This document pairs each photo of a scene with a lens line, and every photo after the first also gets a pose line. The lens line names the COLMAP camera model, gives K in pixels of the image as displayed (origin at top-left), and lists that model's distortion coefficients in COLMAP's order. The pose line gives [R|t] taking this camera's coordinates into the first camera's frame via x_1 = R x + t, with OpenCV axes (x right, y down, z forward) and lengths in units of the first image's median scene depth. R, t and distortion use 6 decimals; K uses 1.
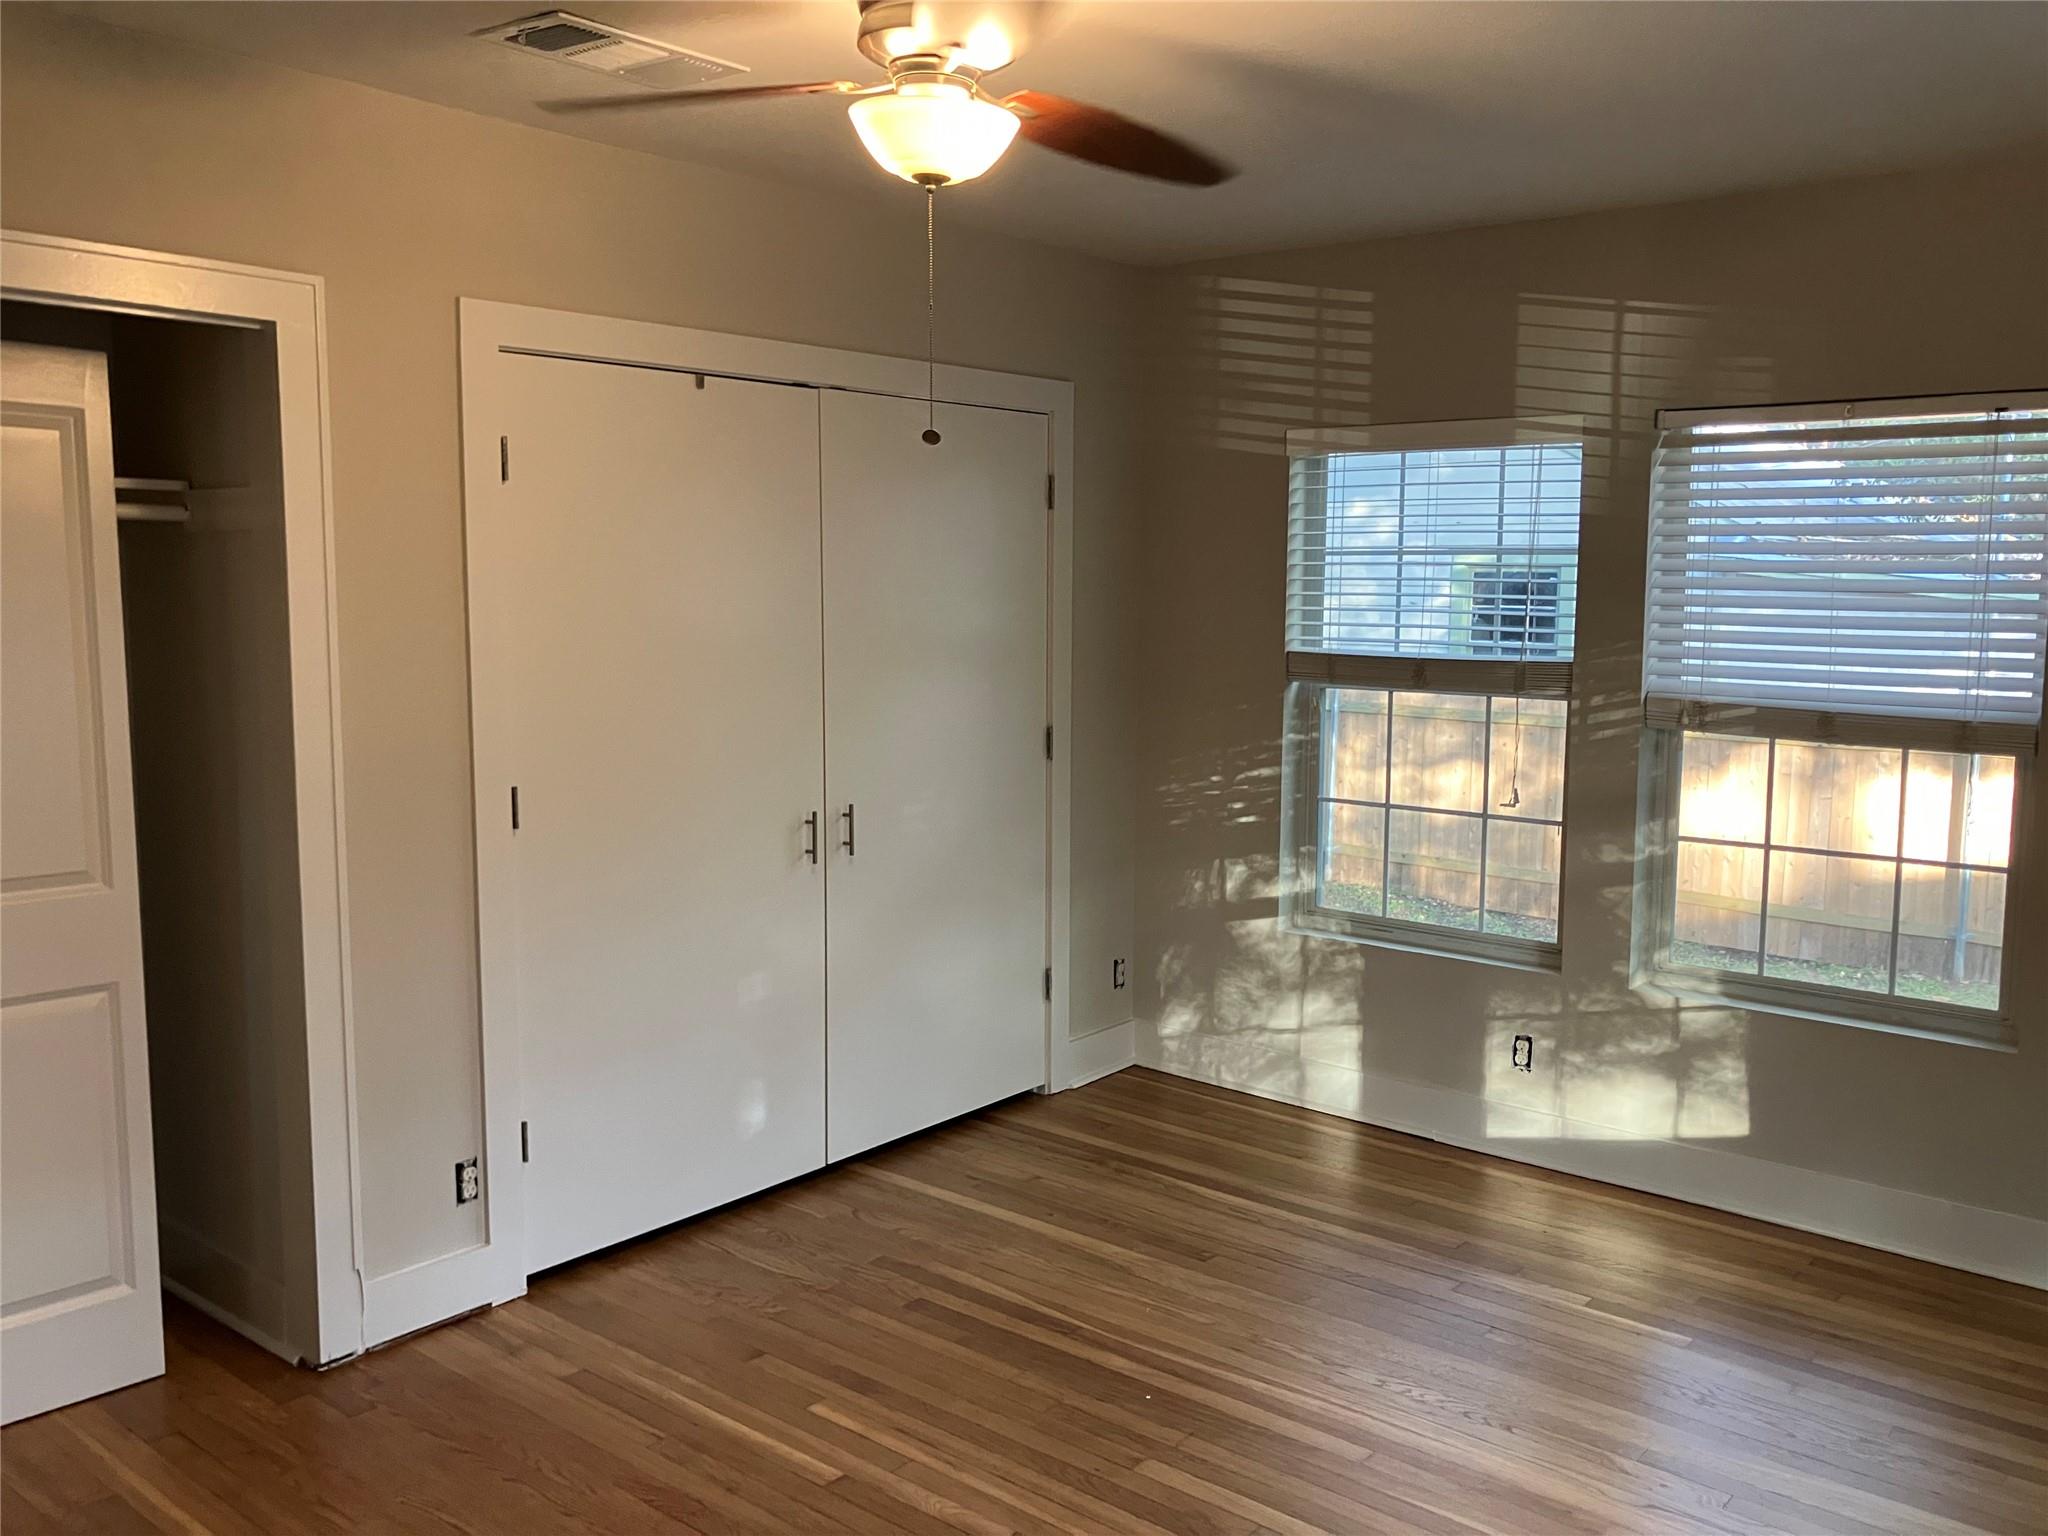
lens RADIAL K [[1687.6, 0, 1017.4], [0, 1687.6, 770.5], [0, 0, 1]] dist [0.021090, -0.011729]
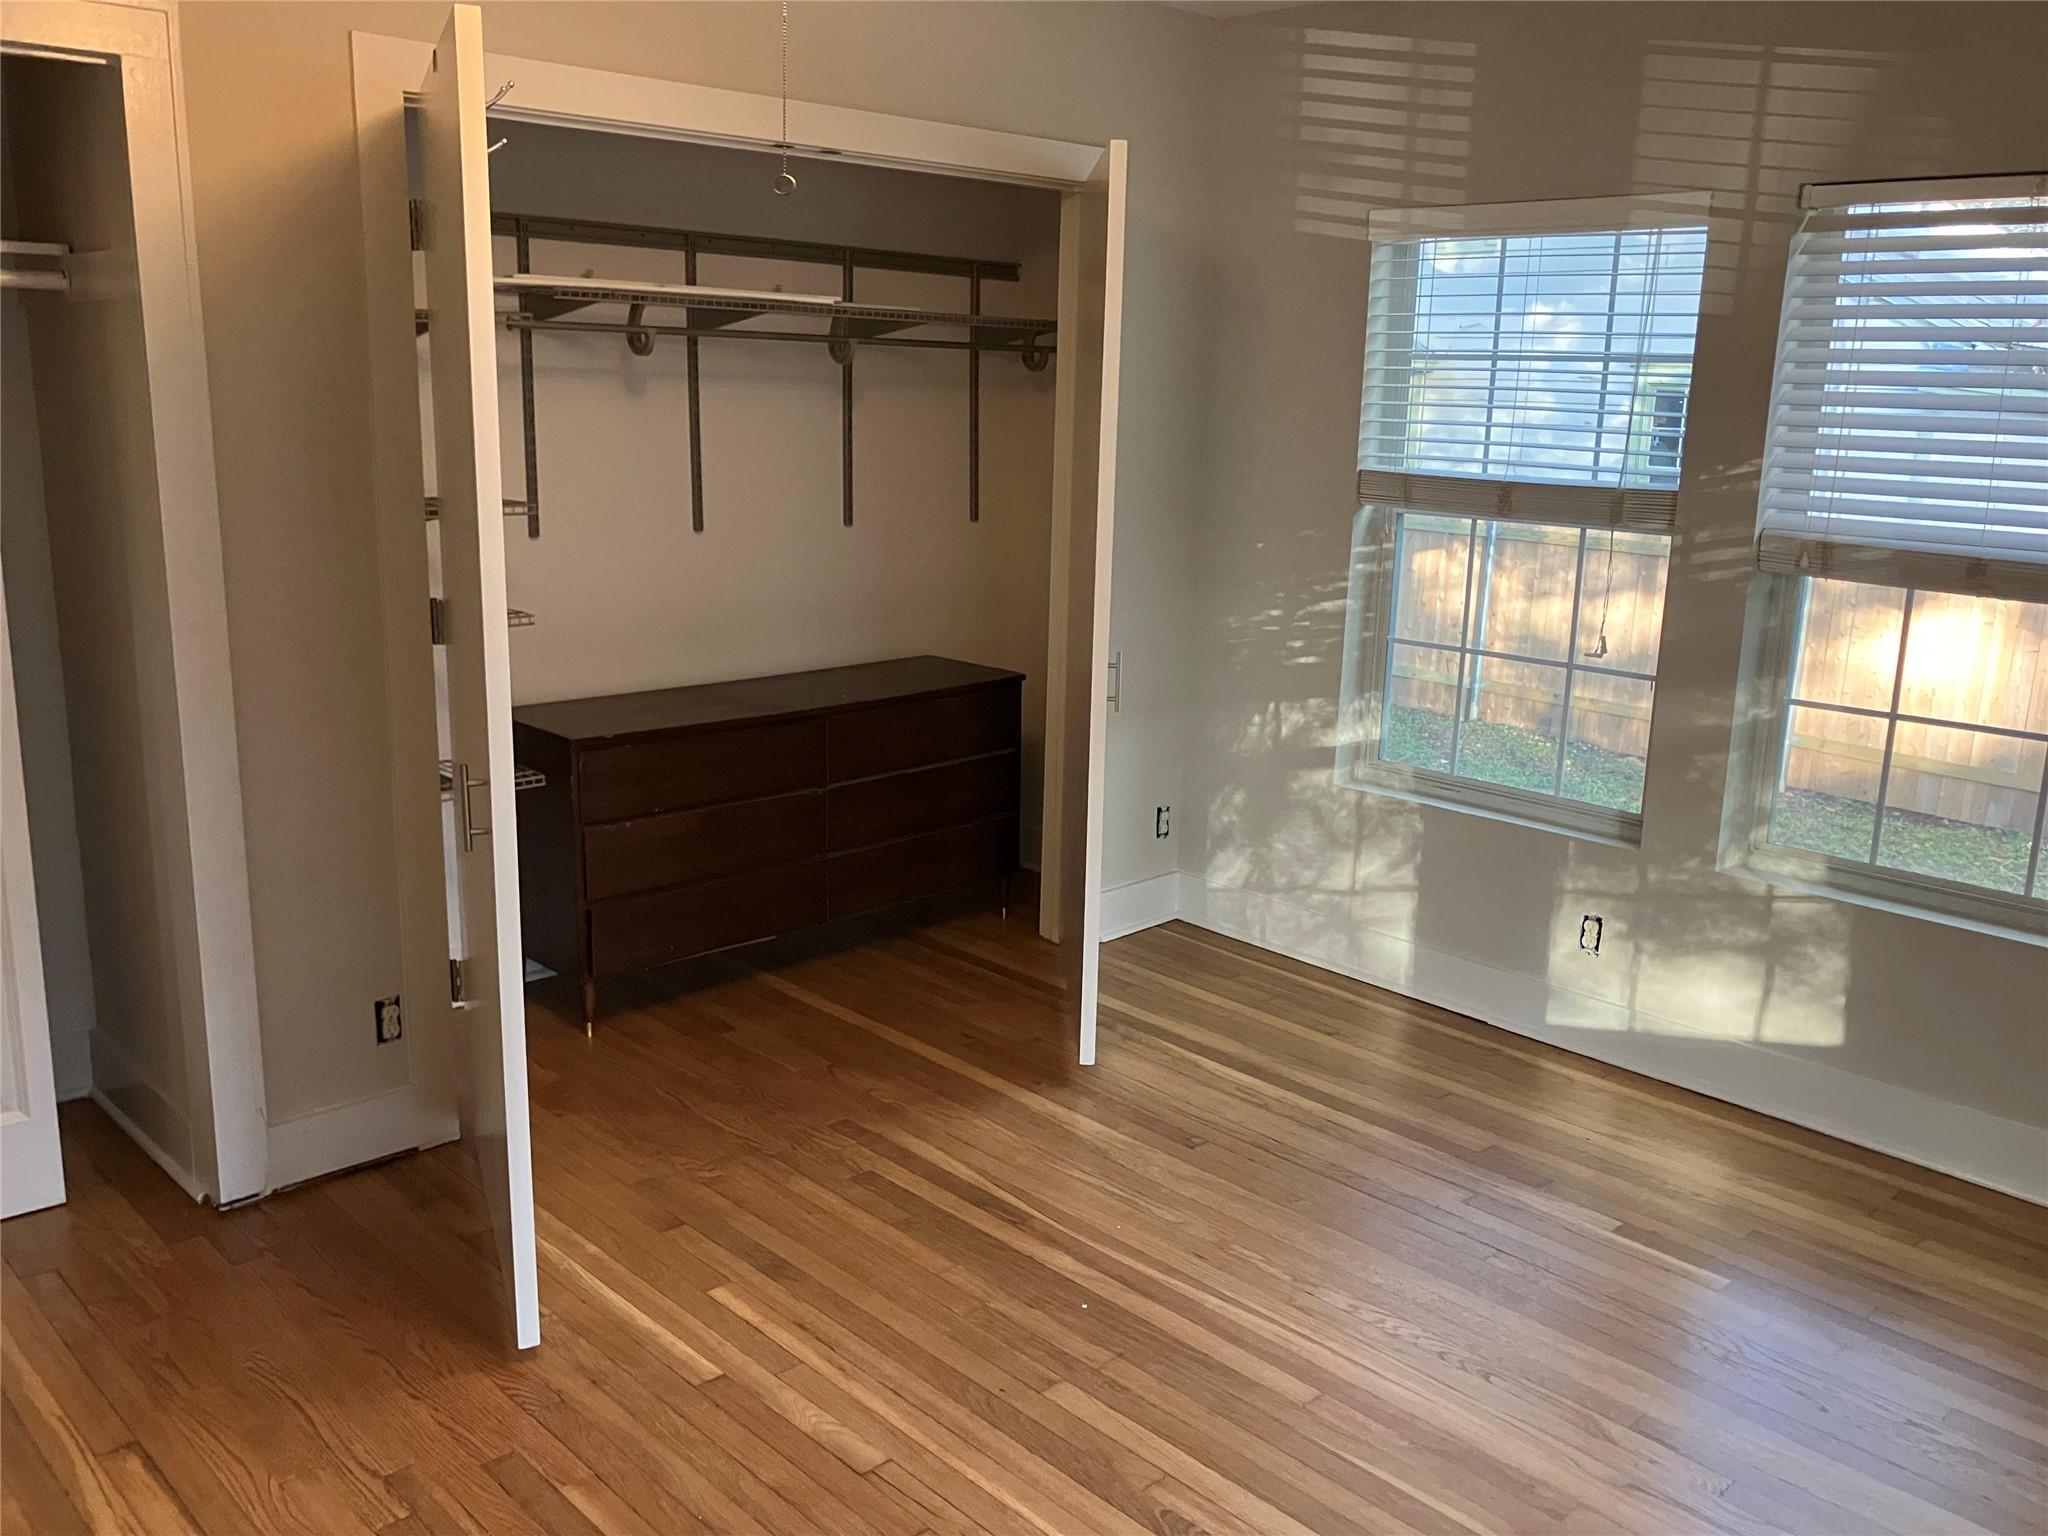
lens RADIAL K [[1687.6, 0, 1017.4], [0, 1687.6, 770.5], [0, 0, 1]] dist [0.021090, -0.011729]
pose [[0.993760, 0.043856, -0.102560, 0.092836], [-0.032340, 0.993253, 0.111363, -0.008367], [0.106752, -0.107351, 0.988474, 0.106832]]
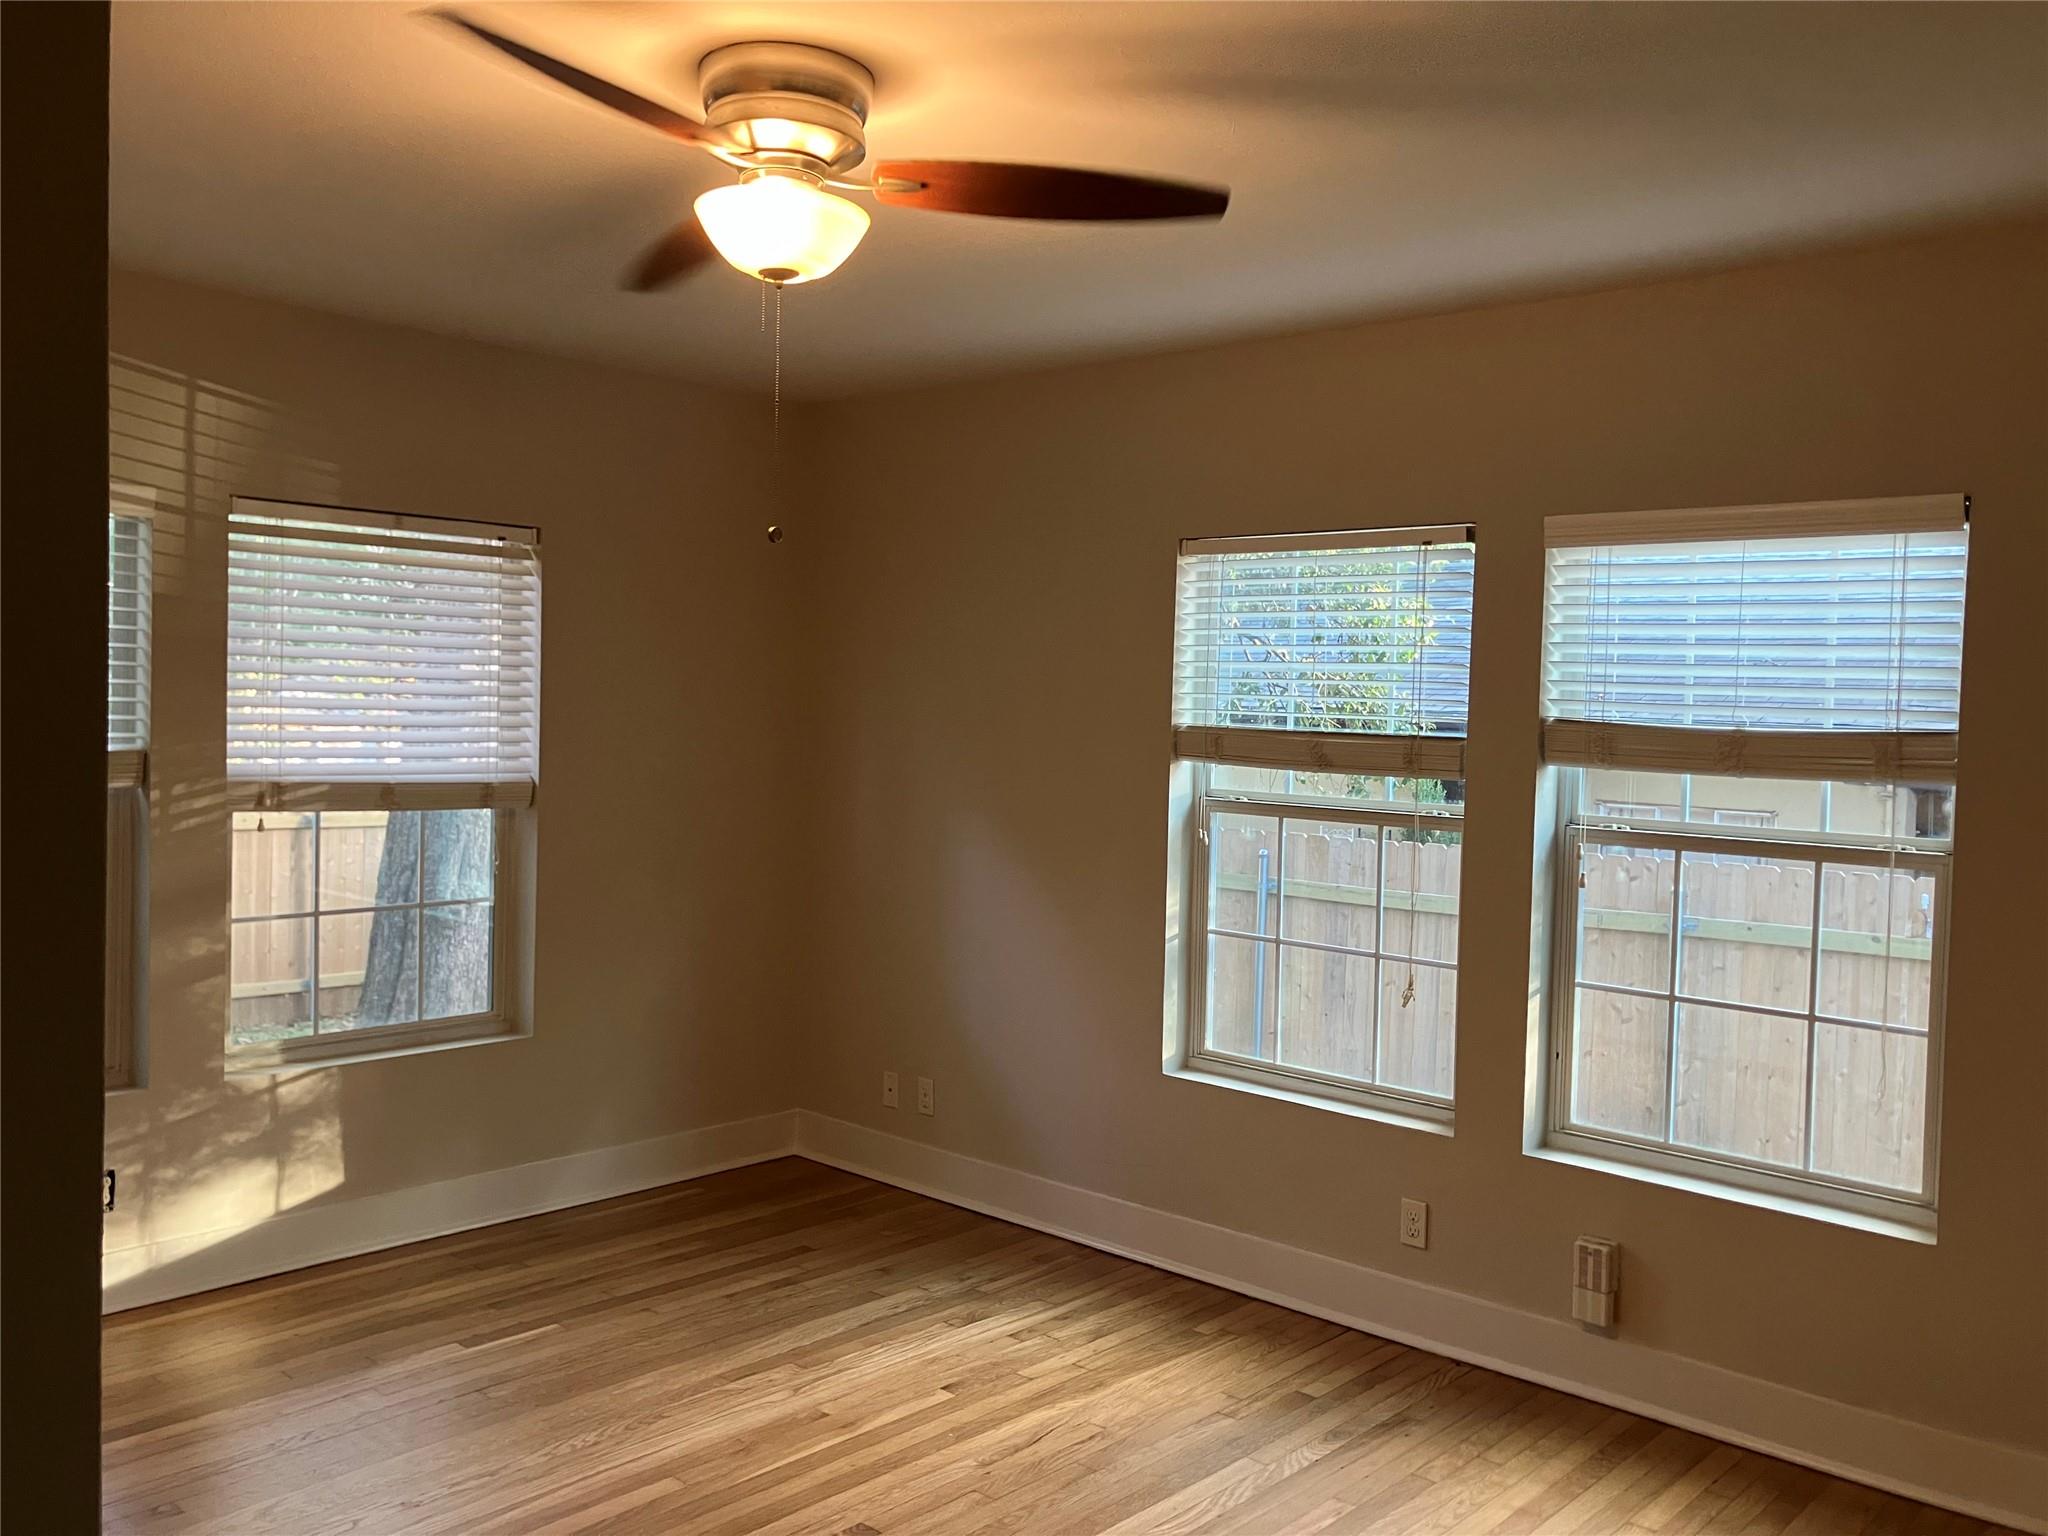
lens RADIAL K [[1687.6, 0, 1017.4], [0, 1687.6, 770.5], [0, 0, 1]] dist [0.021090, -0.011729]
pose [[0.054846, -0.050856, 0.997199, -0.594821], [0.090695, 0.994827, 0.045747, -0.053798], [-0.994367, 0.087932, 0.059175, 0.485139]]
